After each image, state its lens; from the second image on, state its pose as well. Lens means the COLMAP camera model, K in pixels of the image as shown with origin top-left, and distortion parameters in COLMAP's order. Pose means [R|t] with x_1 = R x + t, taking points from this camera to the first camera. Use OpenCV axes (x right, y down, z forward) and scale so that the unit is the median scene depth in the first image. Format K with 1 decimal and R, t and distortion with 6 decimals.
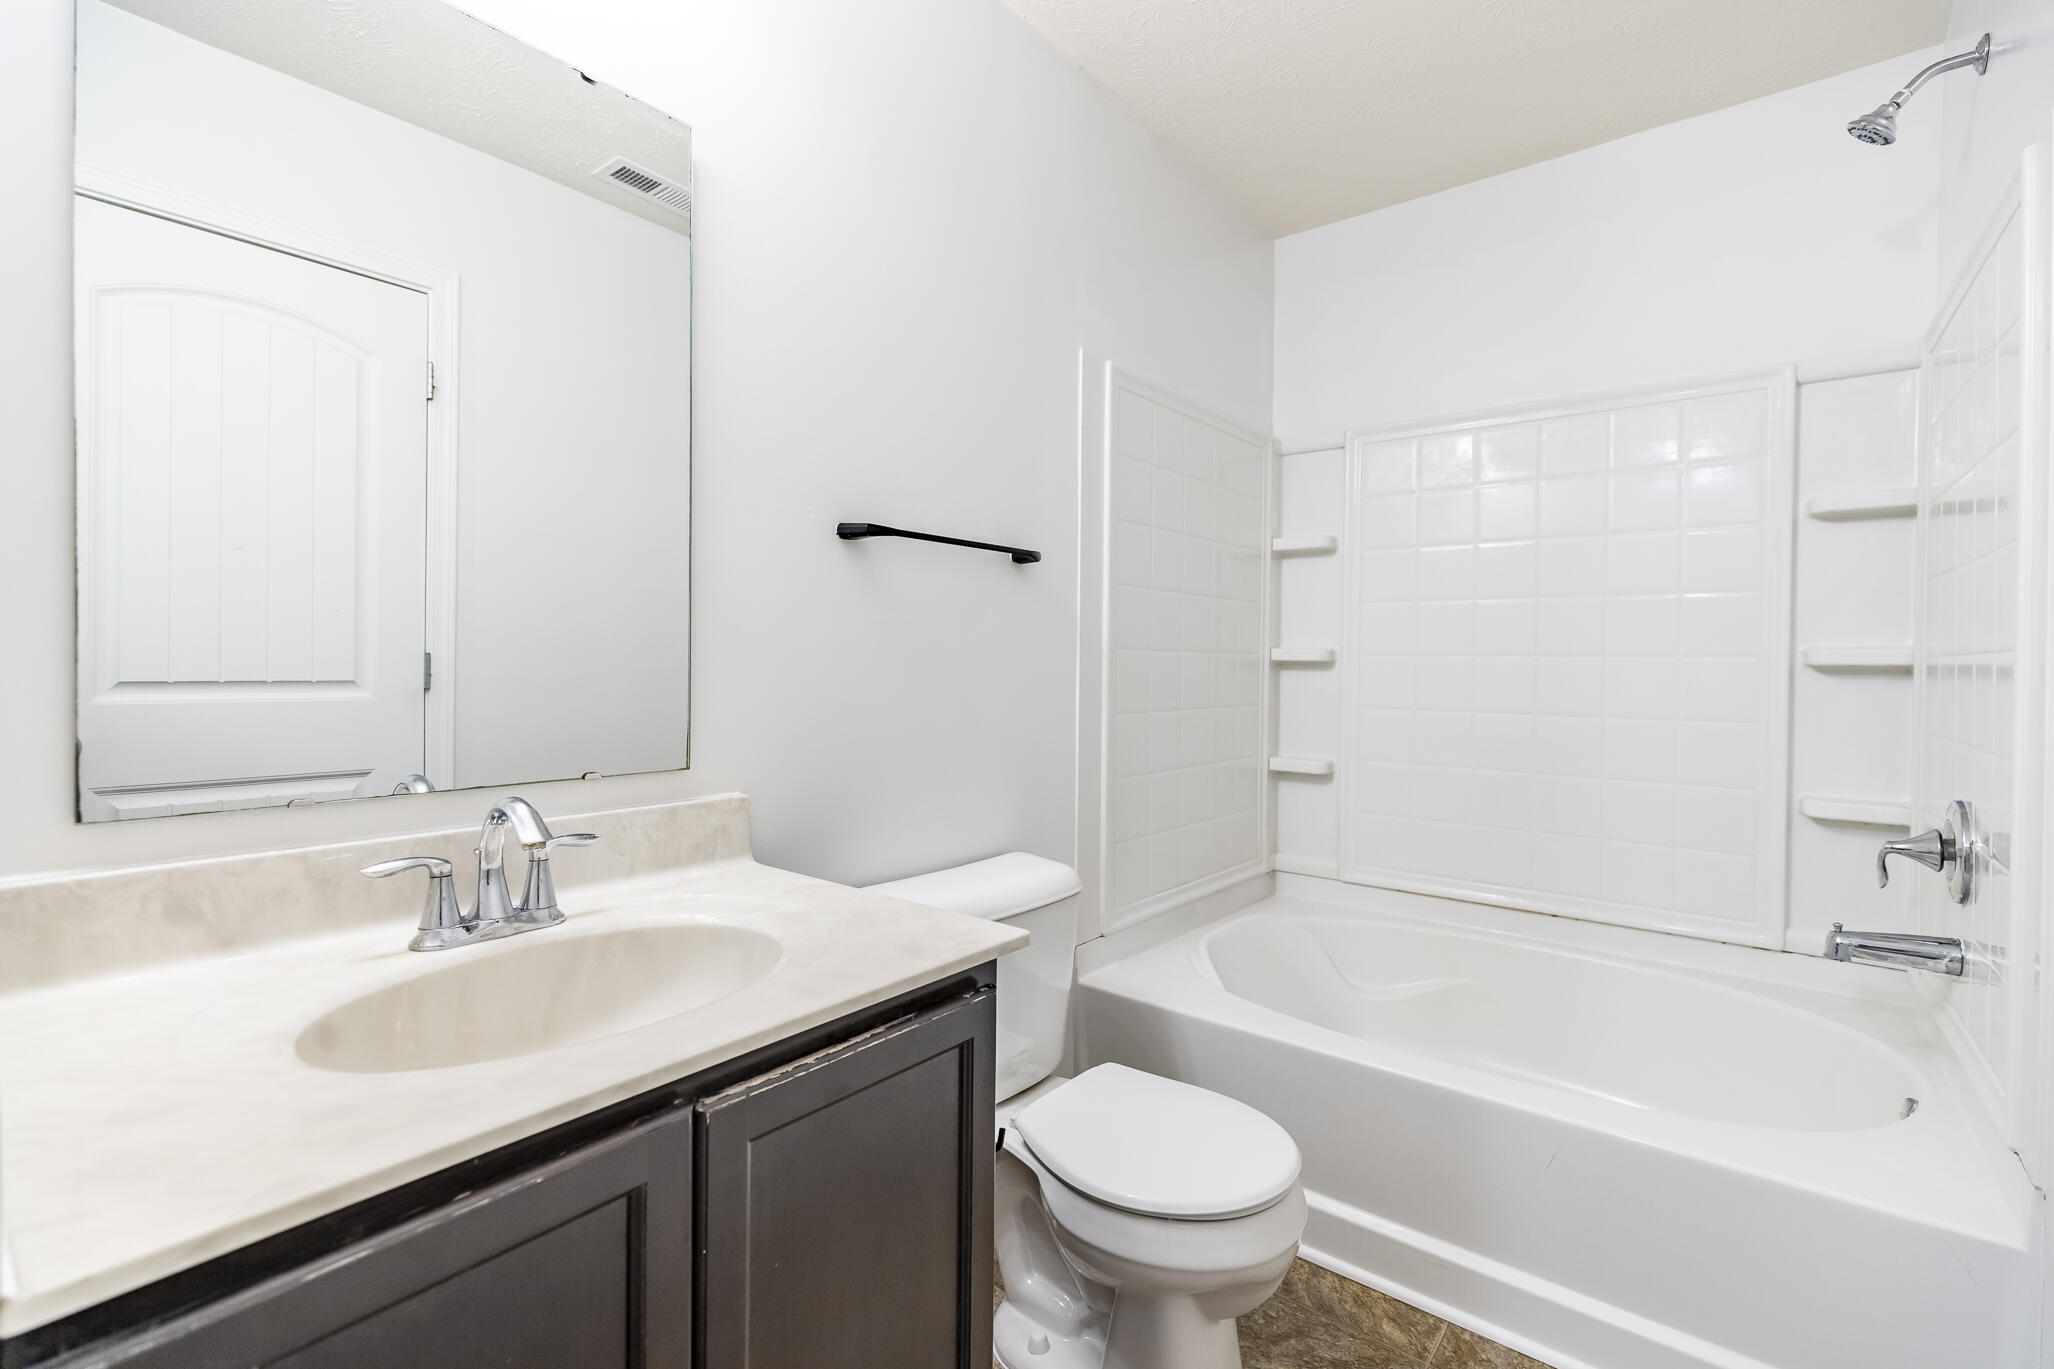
lens RADIAL K [[911.1, 0, 1019.5], [0, 911.1, 671.8], [0, 0, 1]] dist [0.004782, -0.000826]
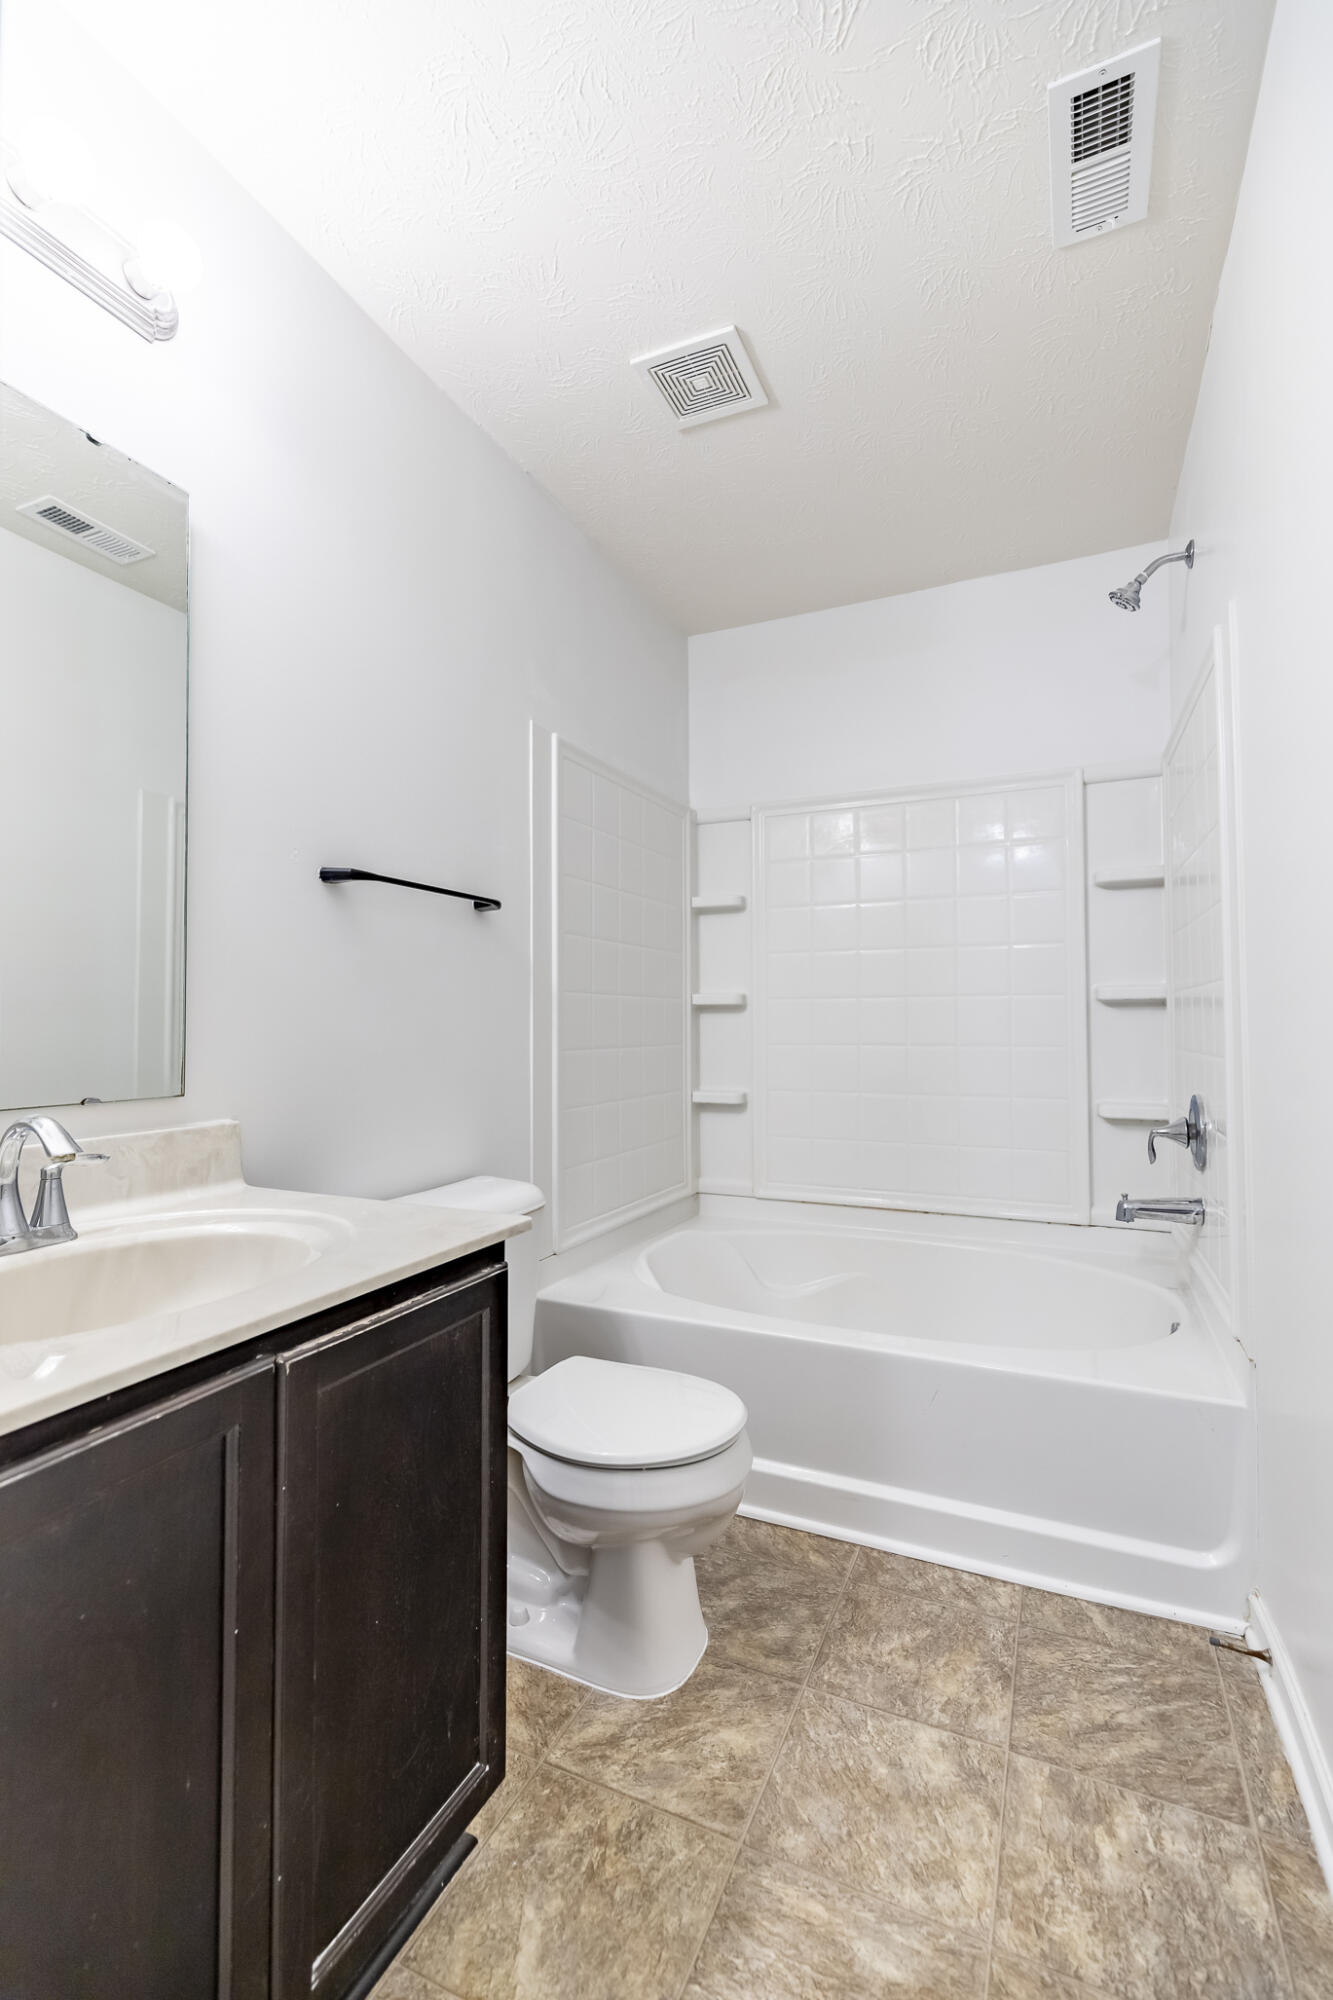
lens RADIAL K [[887.1, 0, 635.6], [0, 887.1, 995.3], [0, 0, 1]] dist [0.004782, -0.000826]
pose [[0.973625, -0.005275, 0.228093, -0.074777], [0.014487, 0.999144, -0.038735, 0.031805], [-0.227694, 0.041018, 0.972869, -0.089353]]
